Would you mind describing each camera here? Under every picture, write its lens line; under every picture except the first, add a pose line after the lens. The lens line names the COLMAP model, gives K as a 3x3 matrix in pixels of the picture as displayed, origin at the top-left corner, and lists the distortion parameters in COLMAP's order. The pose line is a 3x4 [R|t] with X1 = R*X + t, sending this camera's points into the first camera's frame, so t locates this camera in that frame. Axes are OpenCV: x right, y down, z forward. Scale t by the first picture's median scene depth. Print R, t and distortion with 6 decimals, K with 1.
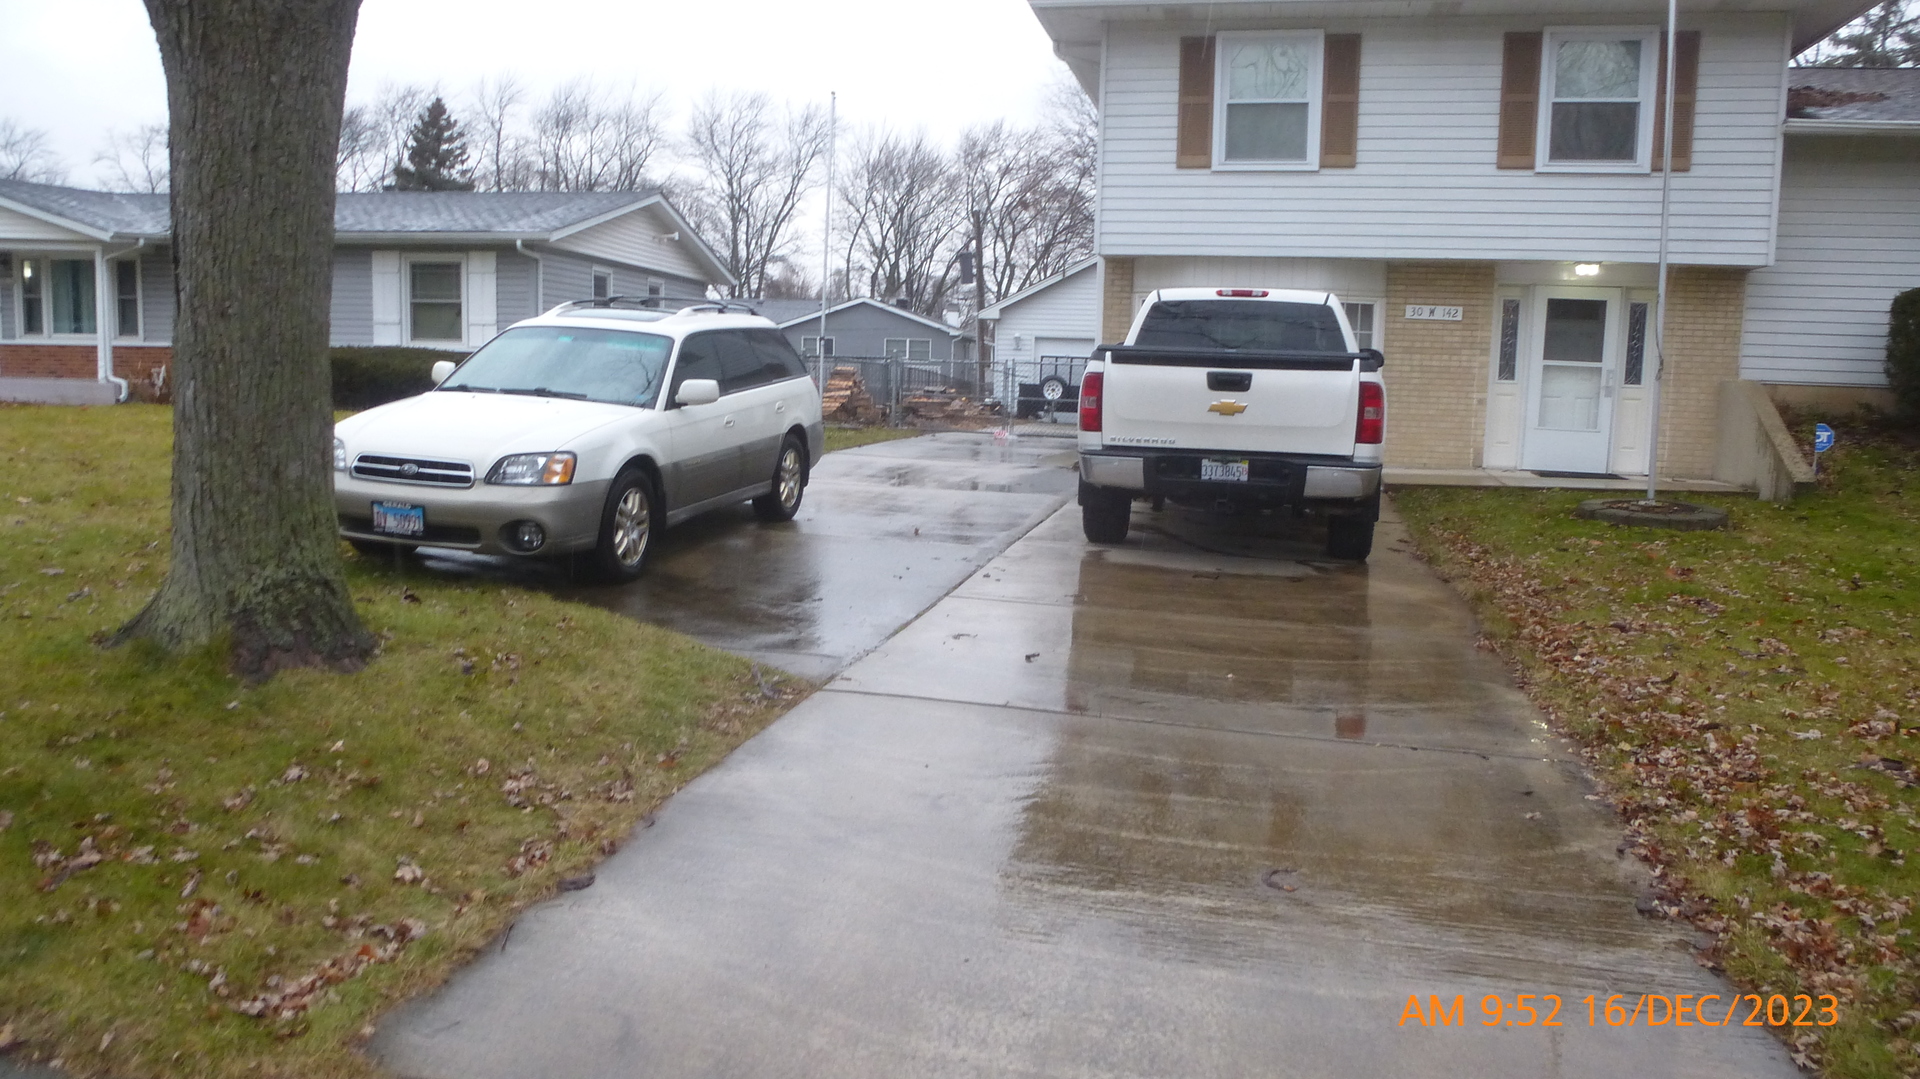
lens RADIAL K [[1381.1, 0, 968.5], [0, 1381.1, 552.2], [0, 0, 1]] dist [-0.062529, -0.000513]
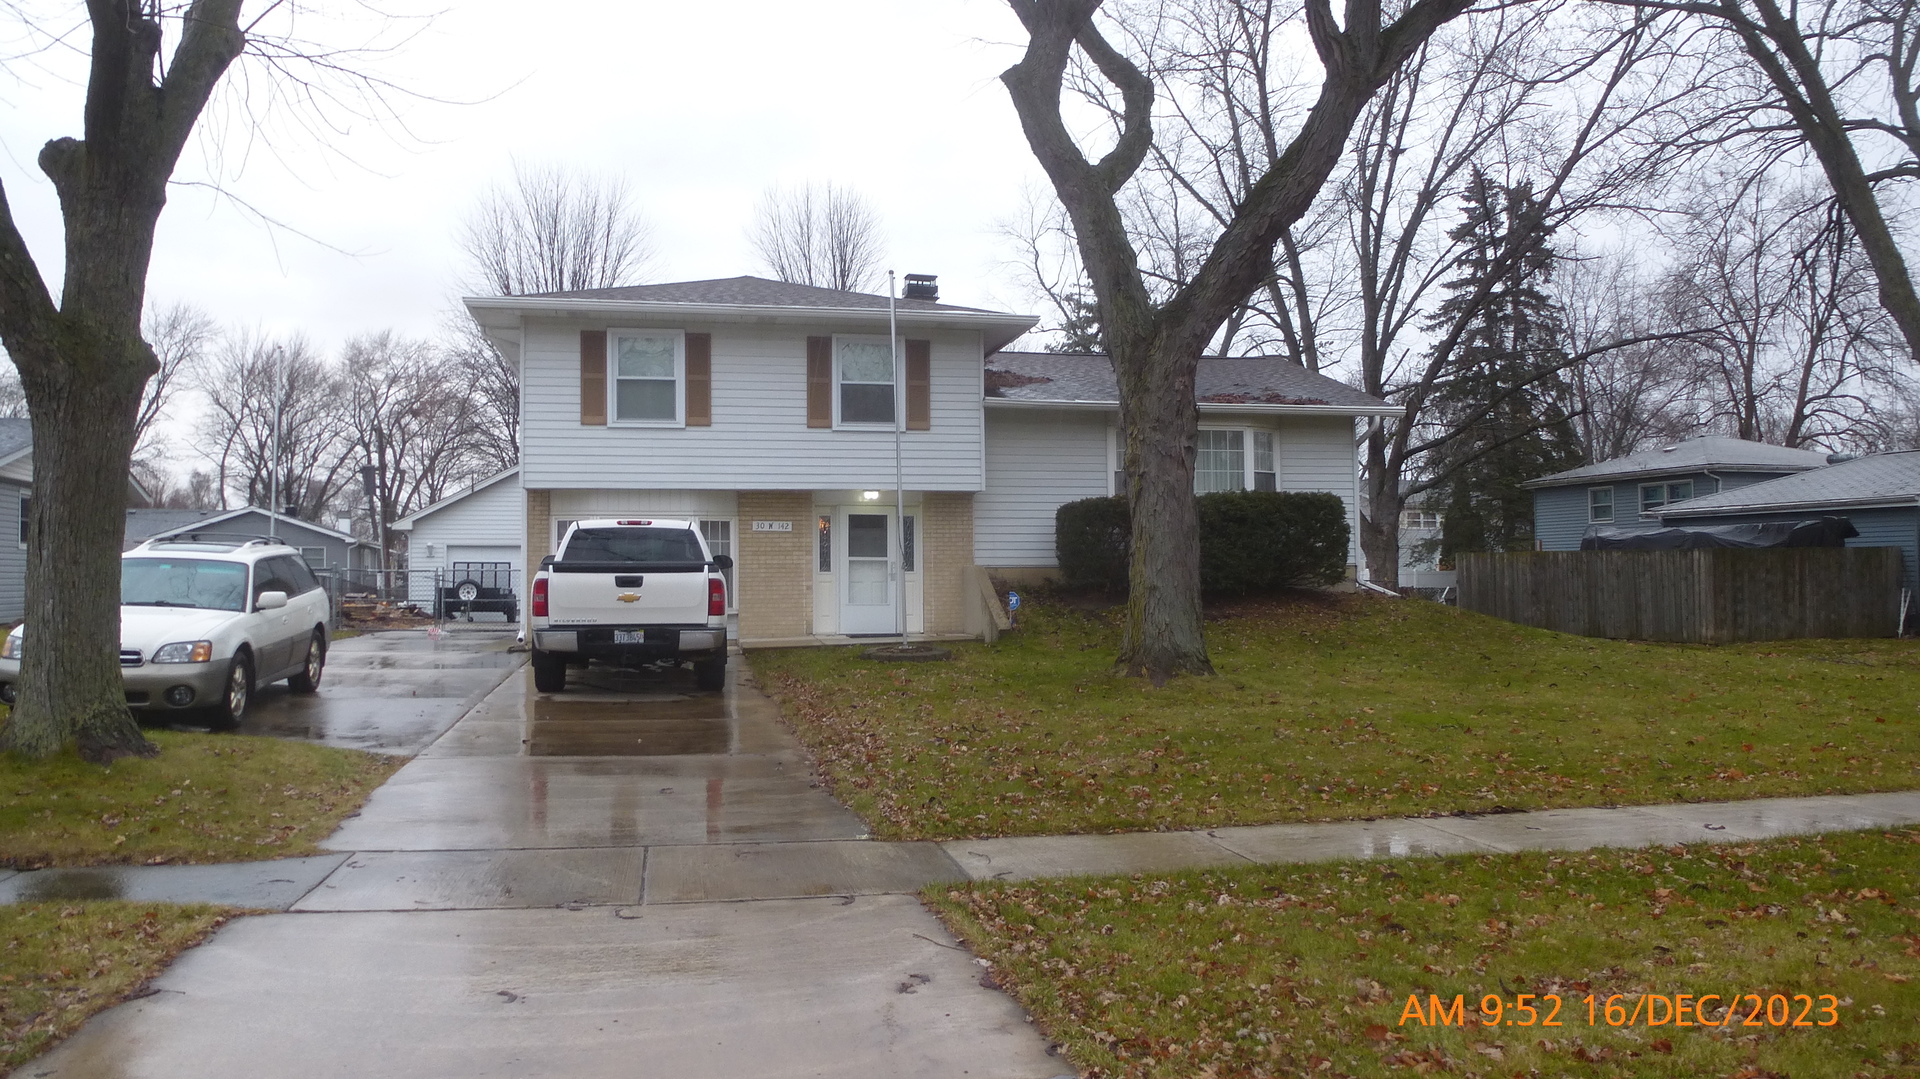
lens RADIAL K [[1381.1, 0, 964.6], [0, 1381.1, 535.9], [0, 0, 1]] dist [-0.062529, -0.000513]
pose [[0.908853, -0.020918, 0.416593, -0.074639], [0.084187, 0.987387, -0.134084, 0.043849], [-0.408533, 0.156935, 0.899151, -0.373311]]
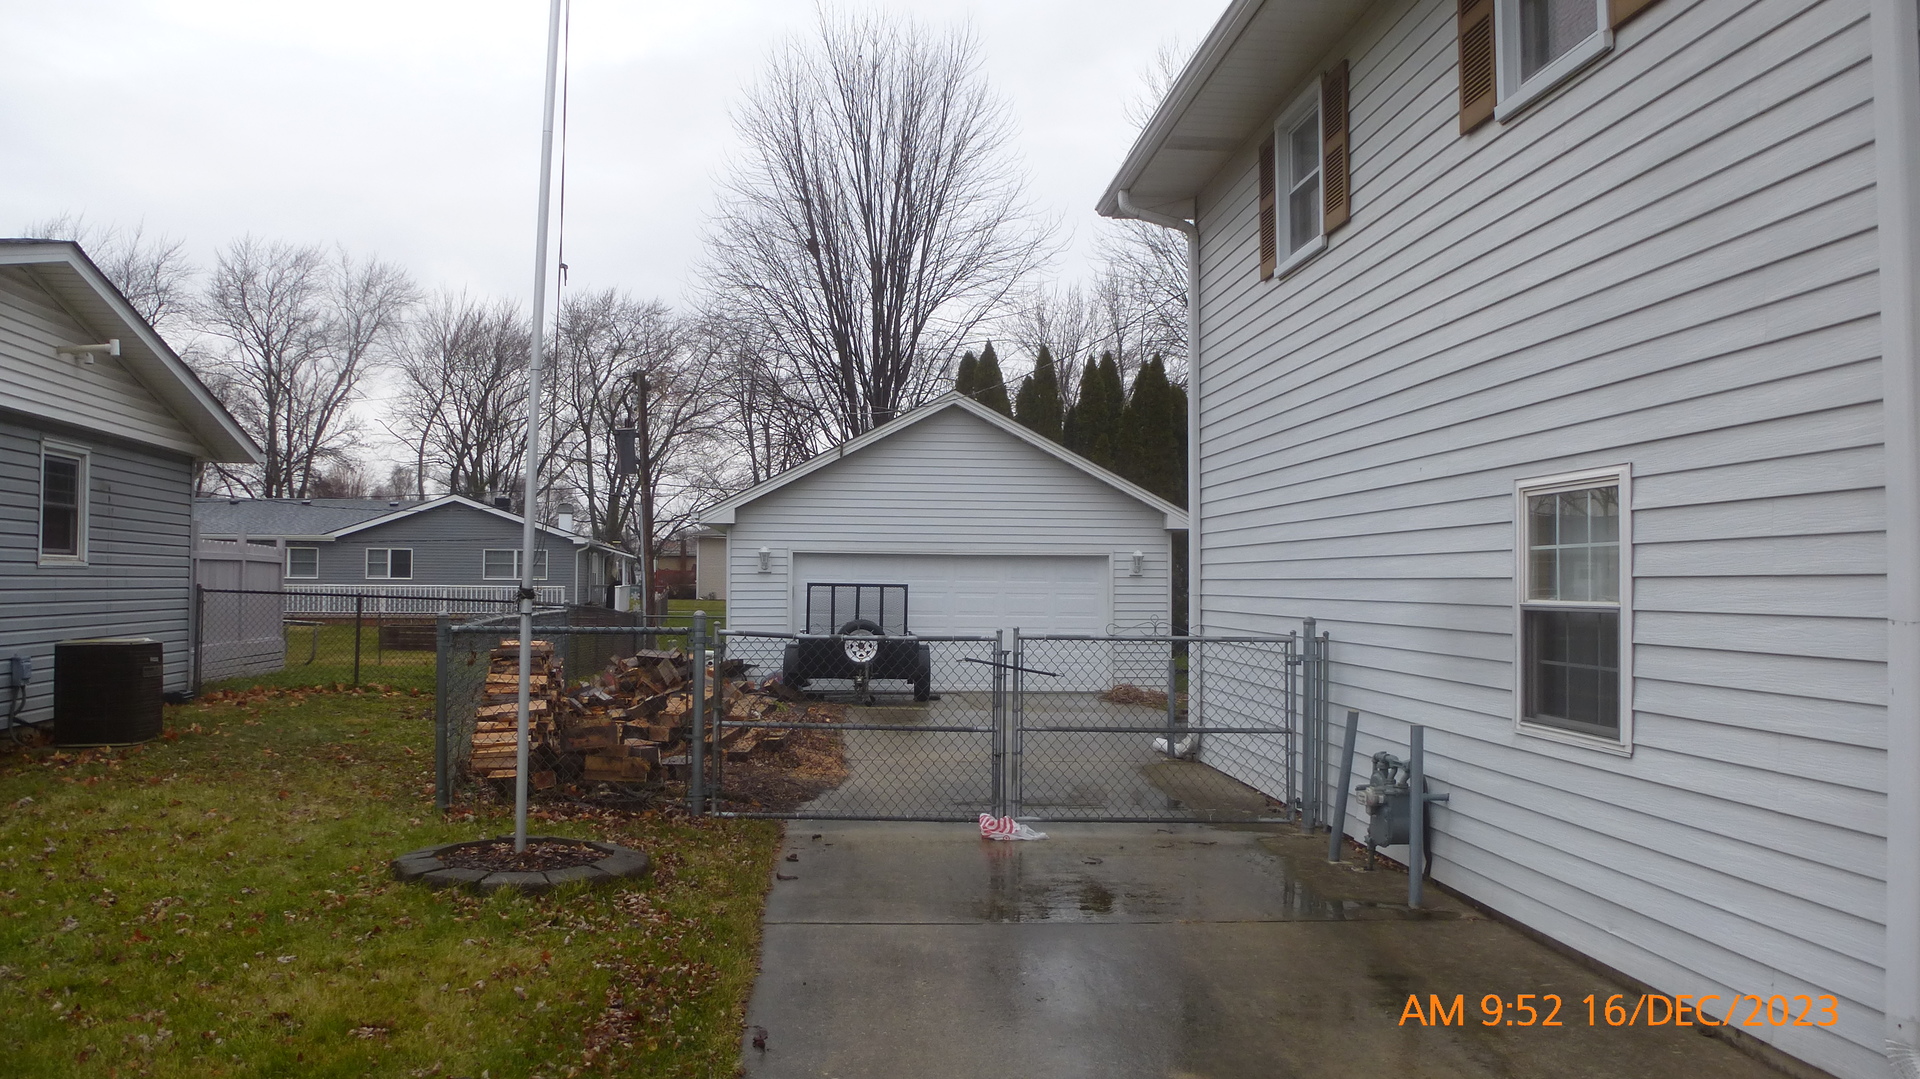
lens RADIAL K [[1381.1, 0, 967.4], [0, 1381.1, 549.8], [0, 0, 1]] dist [-0.062529, -0.000513]
pose [[0.953590, -0.012843, 0.300834, -0.148931], [0.056496, 0.988978, -0.136862, -0.165686], [-0.295760, 0.147507, 0.943805, 0.955017]]
